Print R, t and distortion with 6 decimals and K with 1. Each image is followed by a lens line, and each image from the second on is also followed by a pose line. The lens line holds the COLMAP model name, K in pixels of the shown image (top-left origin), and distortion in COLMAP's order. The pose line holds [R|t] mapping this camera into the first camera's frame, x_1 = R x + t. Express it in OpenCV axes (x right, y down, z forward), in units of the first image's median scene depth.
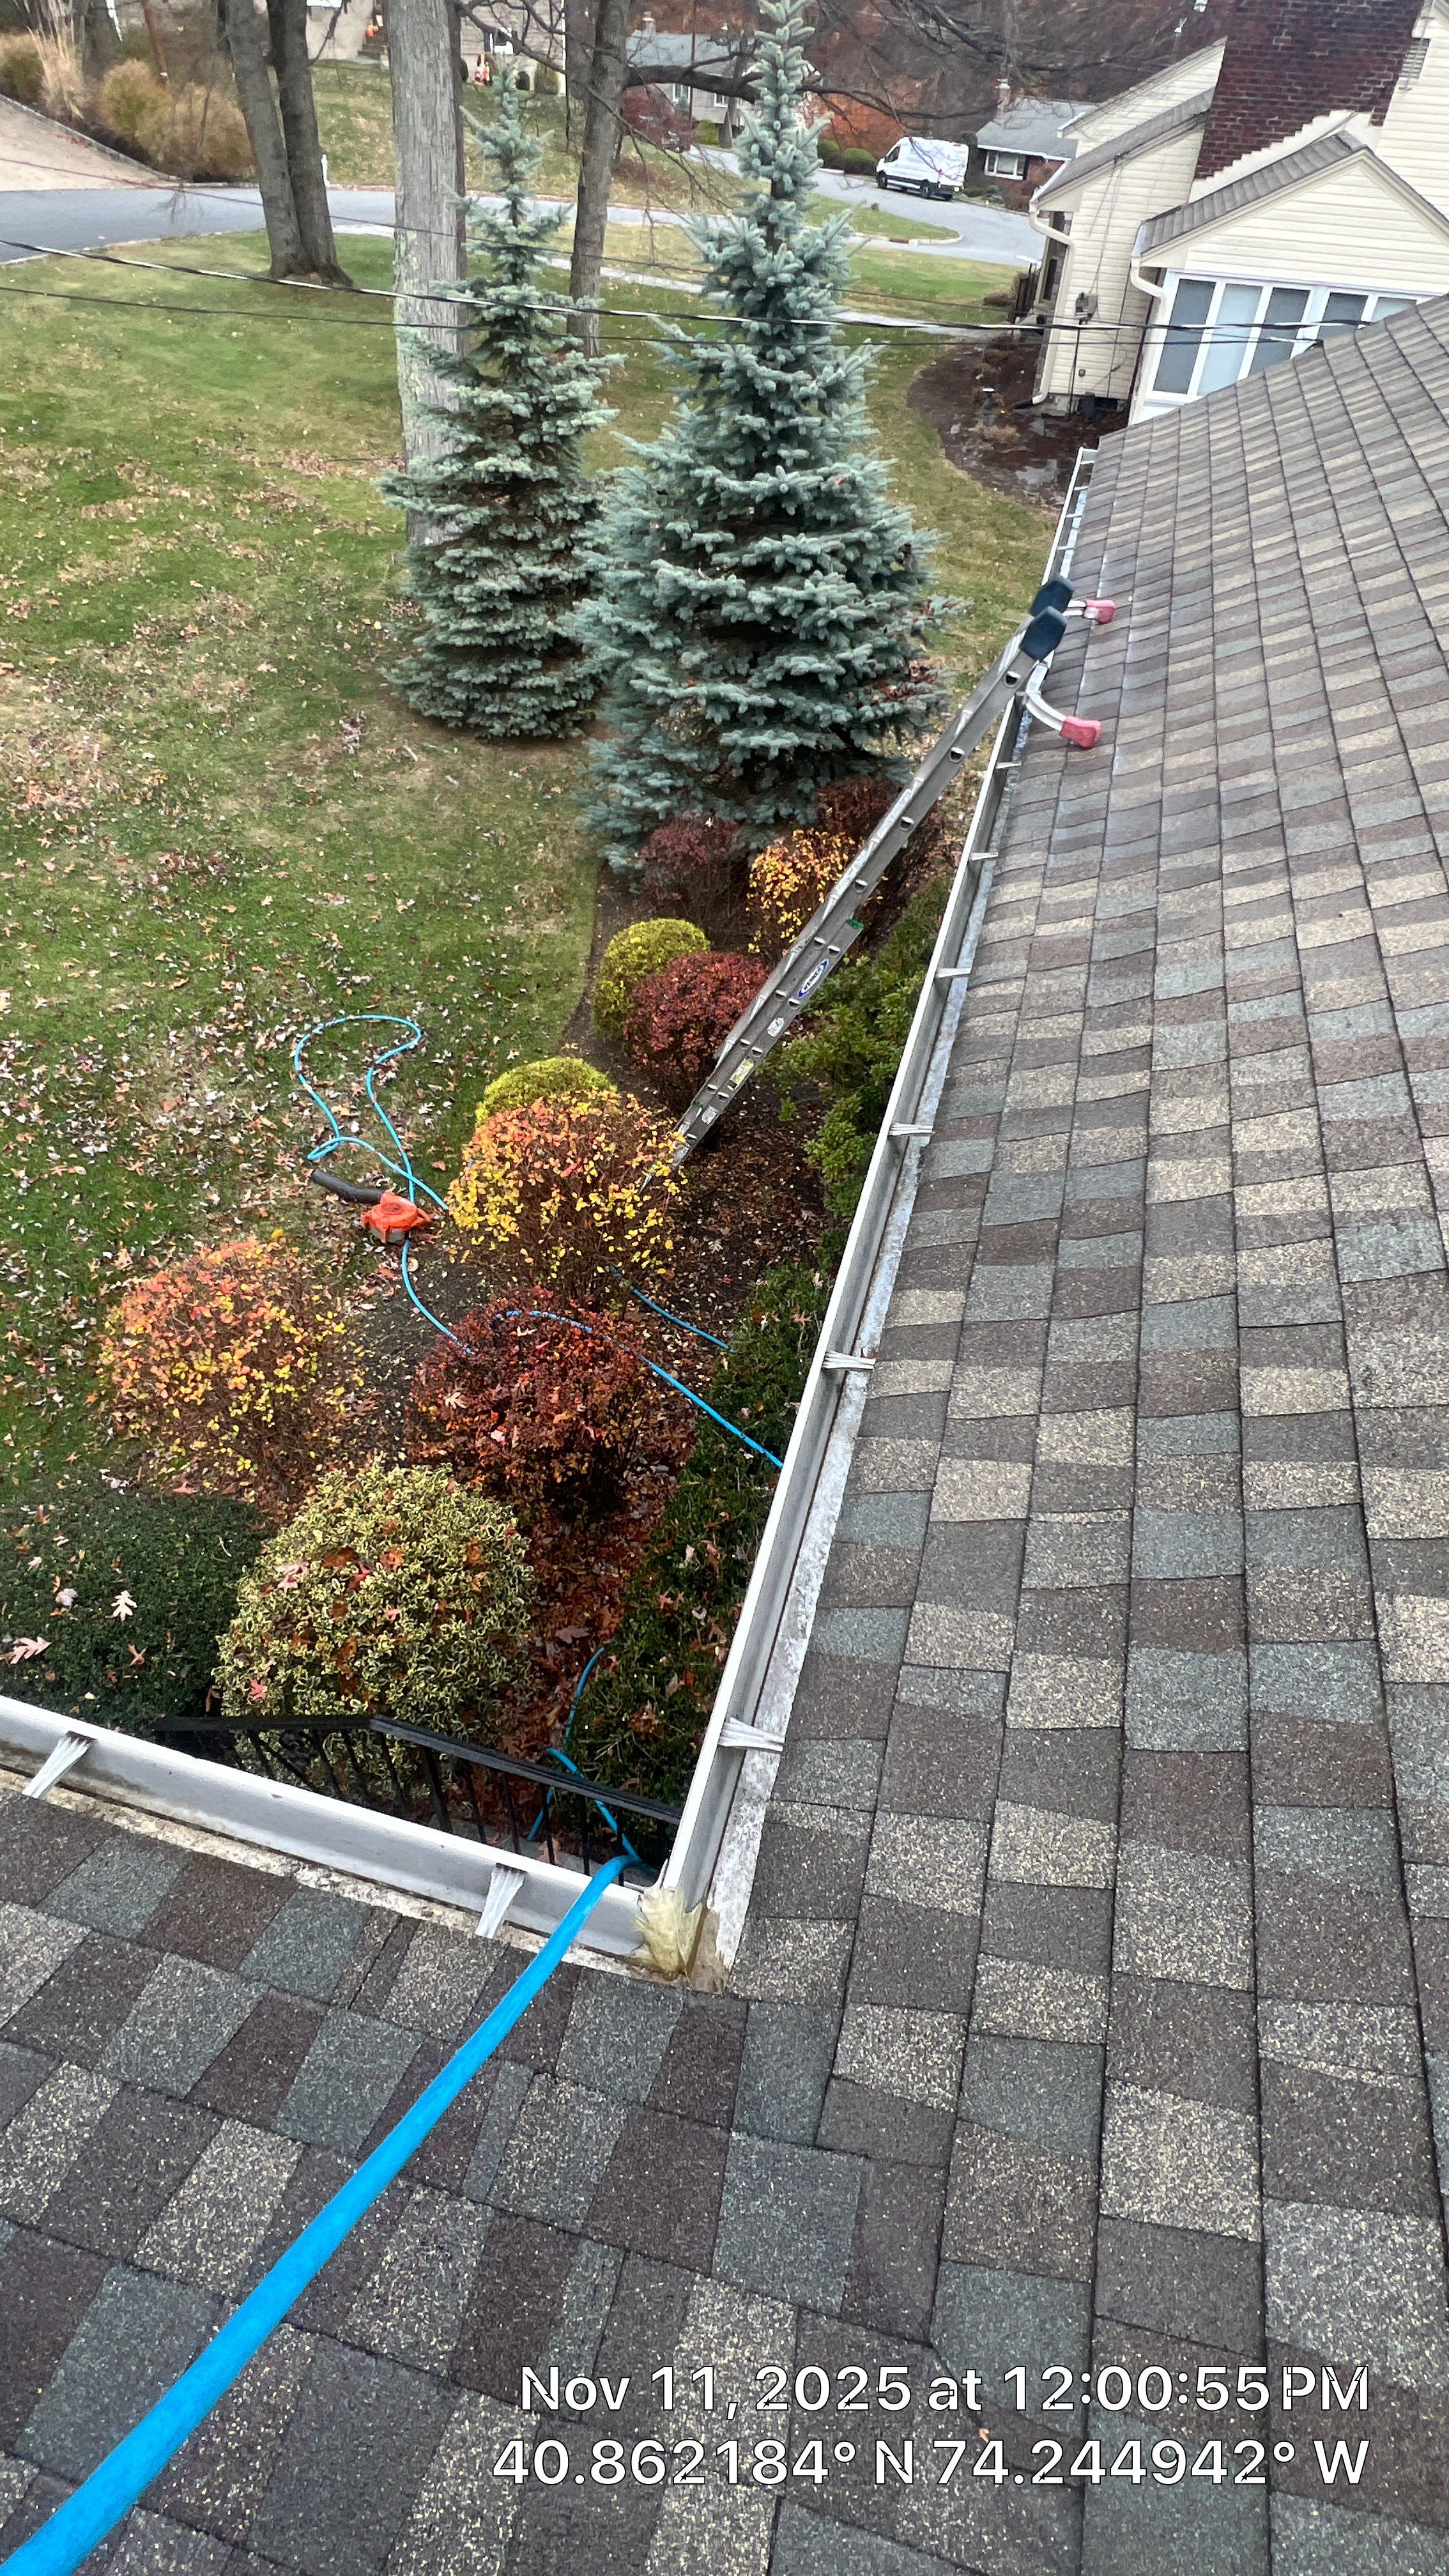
lens RADIAL K [[1242.9, 0, 717.6], [0, 1242.9, 1281.9], [0, 0, 1]] dist [-0.003814, 0.000211]
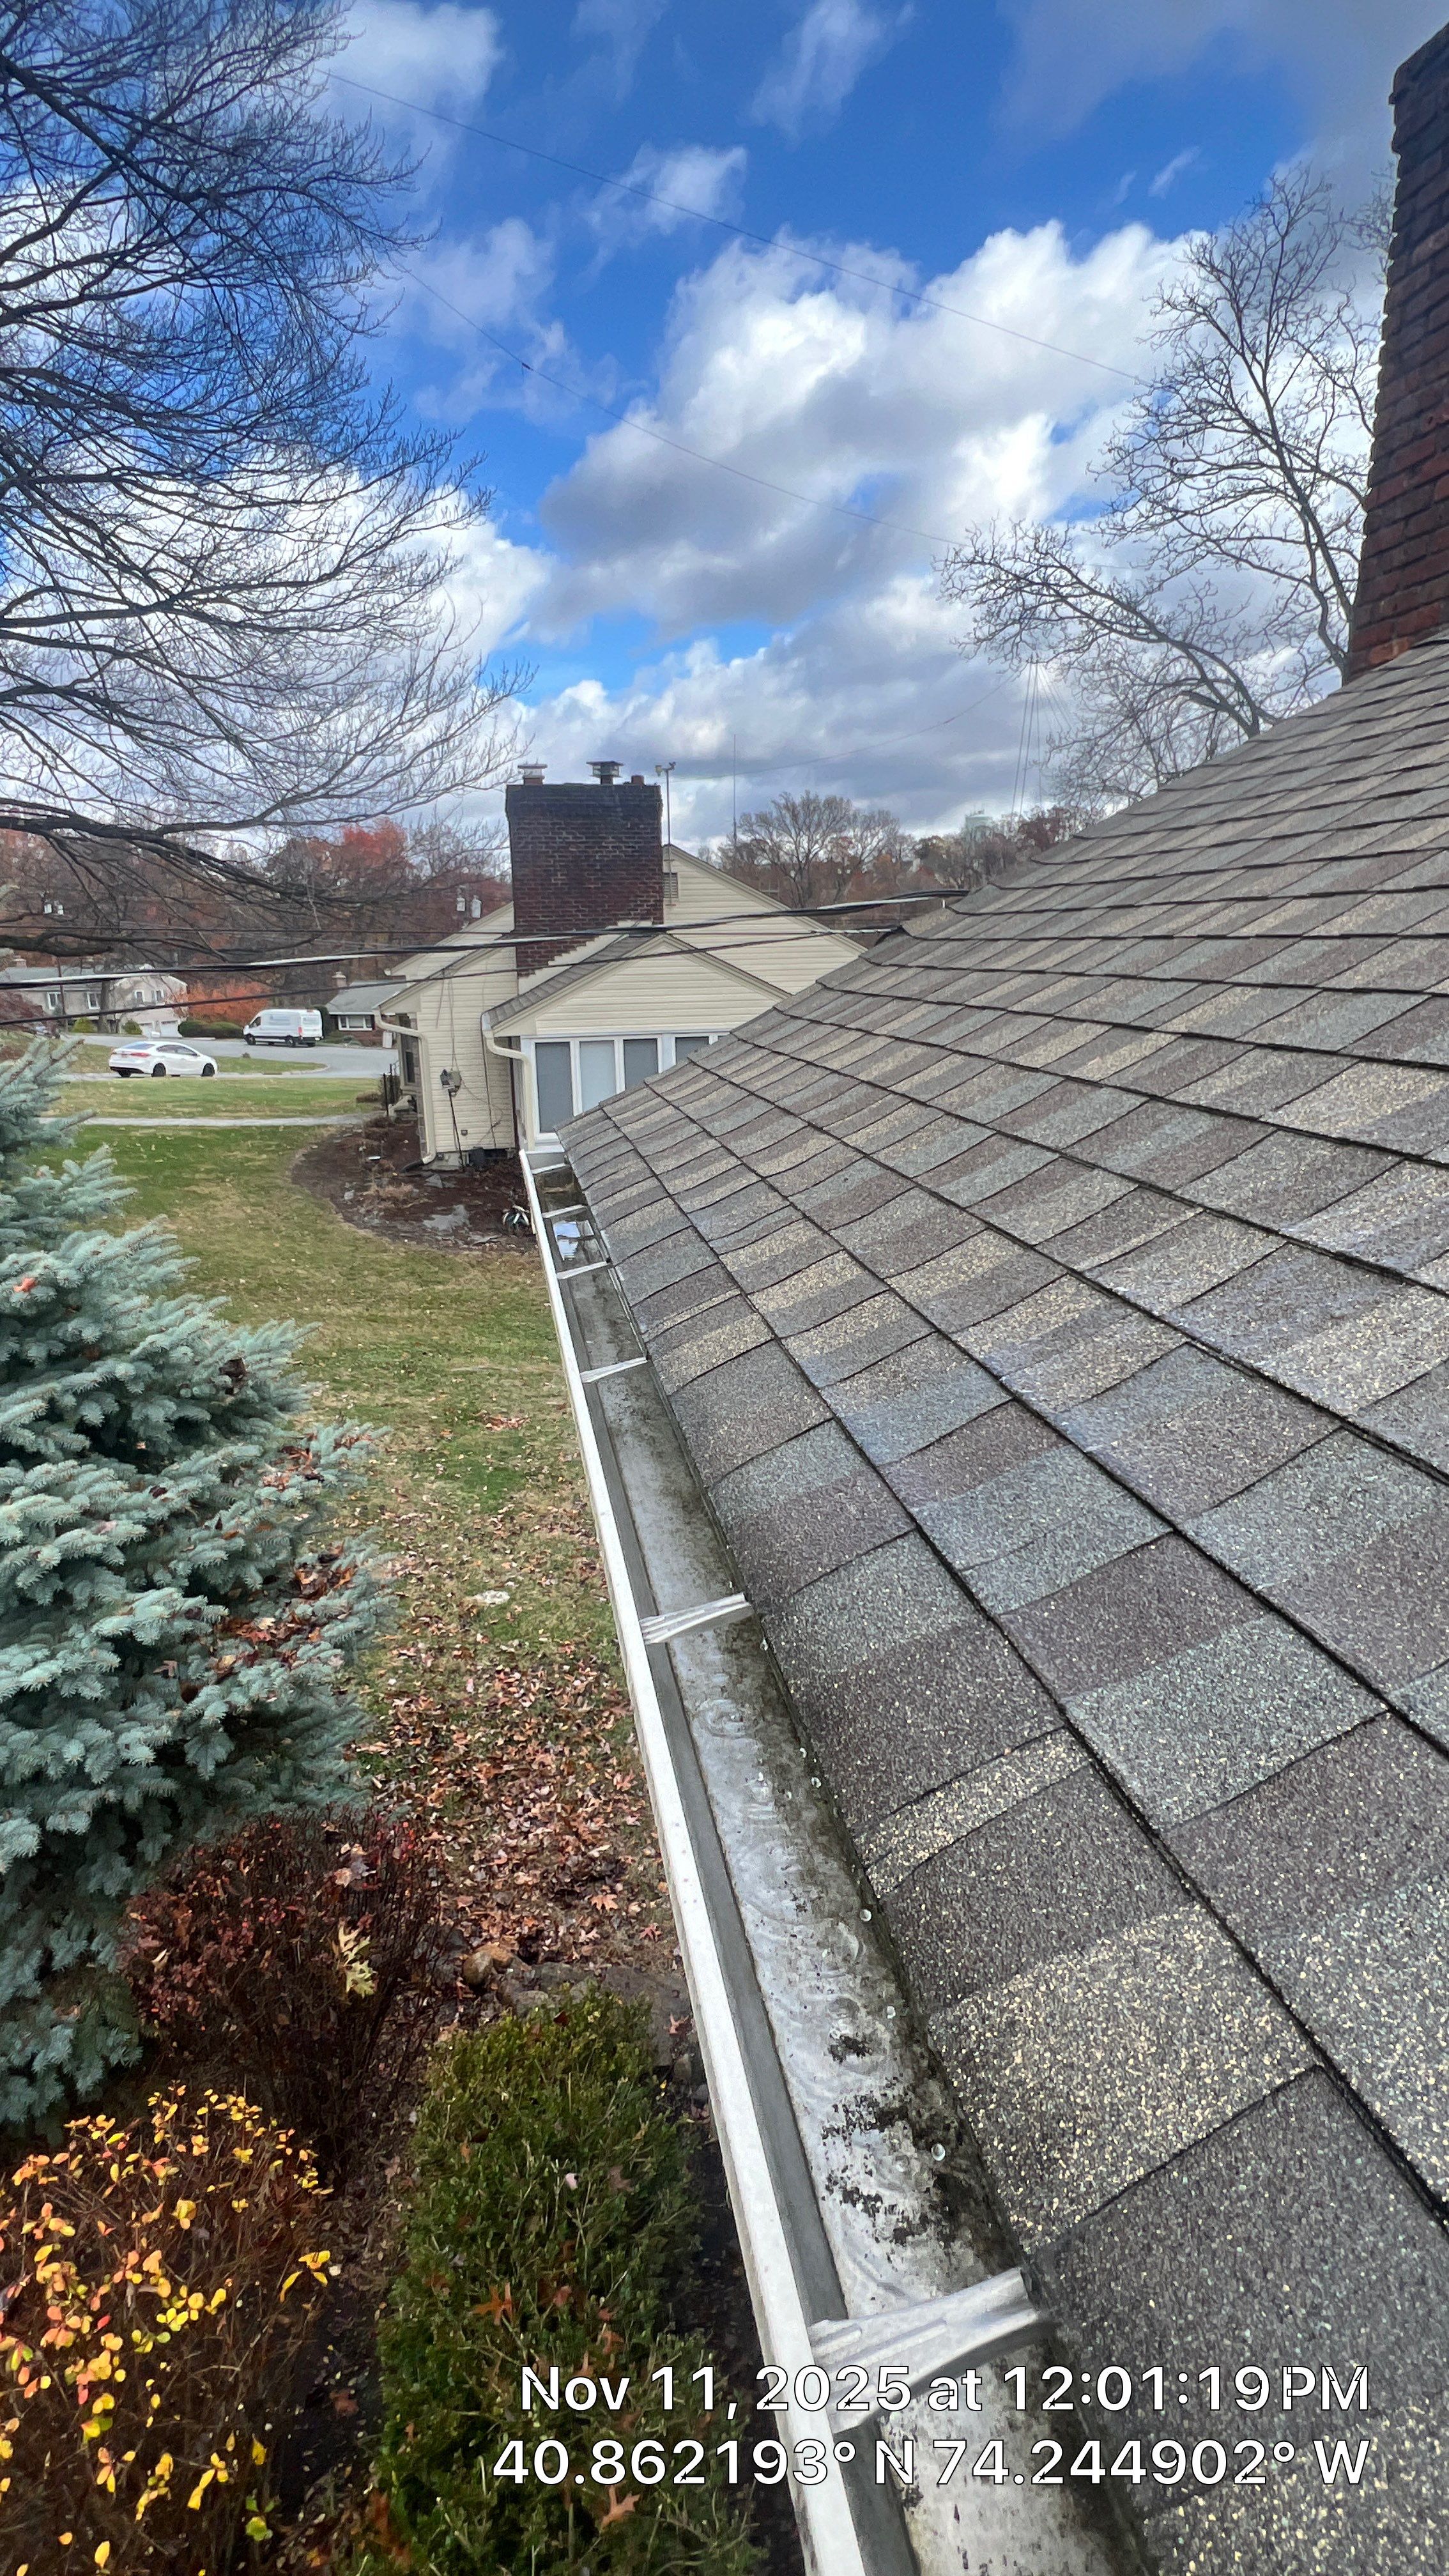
lens RADIAL K [[1242.9, 0, 717.6], [0, 1242.9, 1281.9], [0, 0, 1]] dist [-0.003814, 0.000211]
pose [[0.897936, -0.173504, 0.404485, 0.150441], [0.354182, 0.830426, -0.430055, -0.381878], [-0.261279, 0.529423, 0.807121, 0.598709]]
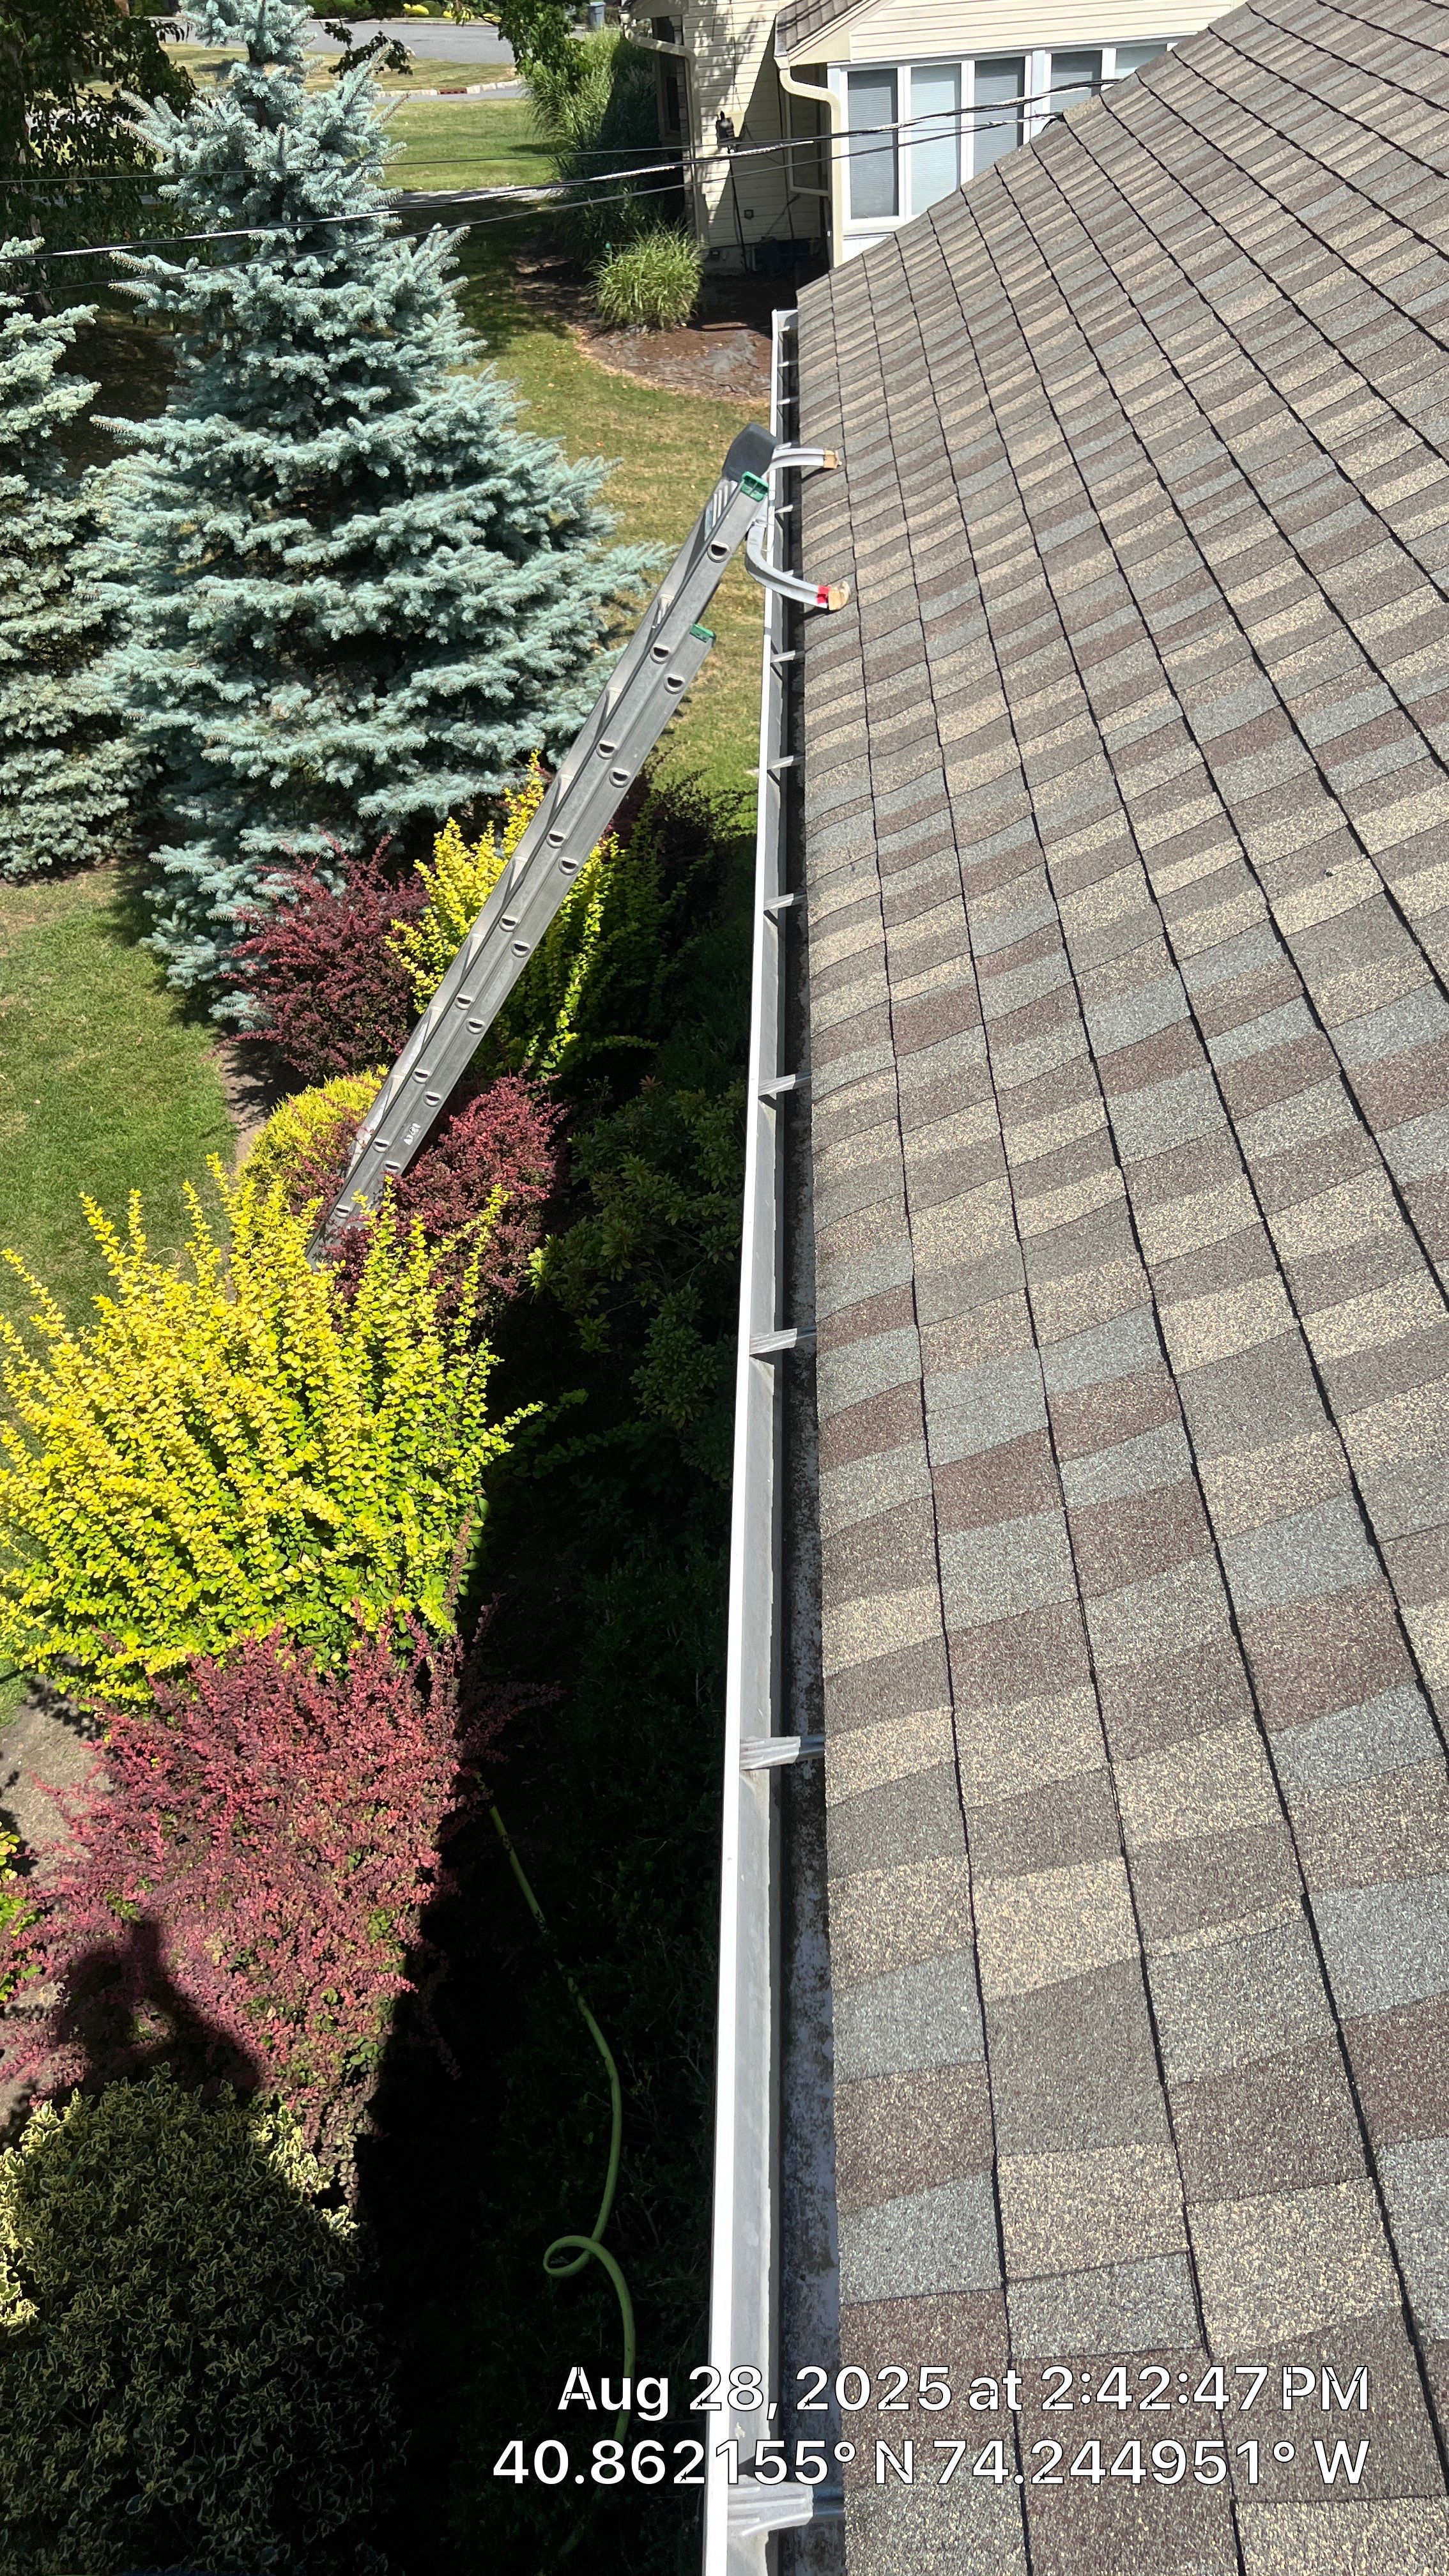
lens RADIAL K [[1939.2, 0, 698.8], [0, 1939.2, 1295.5], [0, 0, 1]] dist [0.009445, 0.000208]
pose [[0.966241, -0.233205, 0.109515, 0.004630], [0.246648, 0.960125, -0.131626, -0.009736], [-0.074452, 0.154194, 0.985231, 0.015194]]
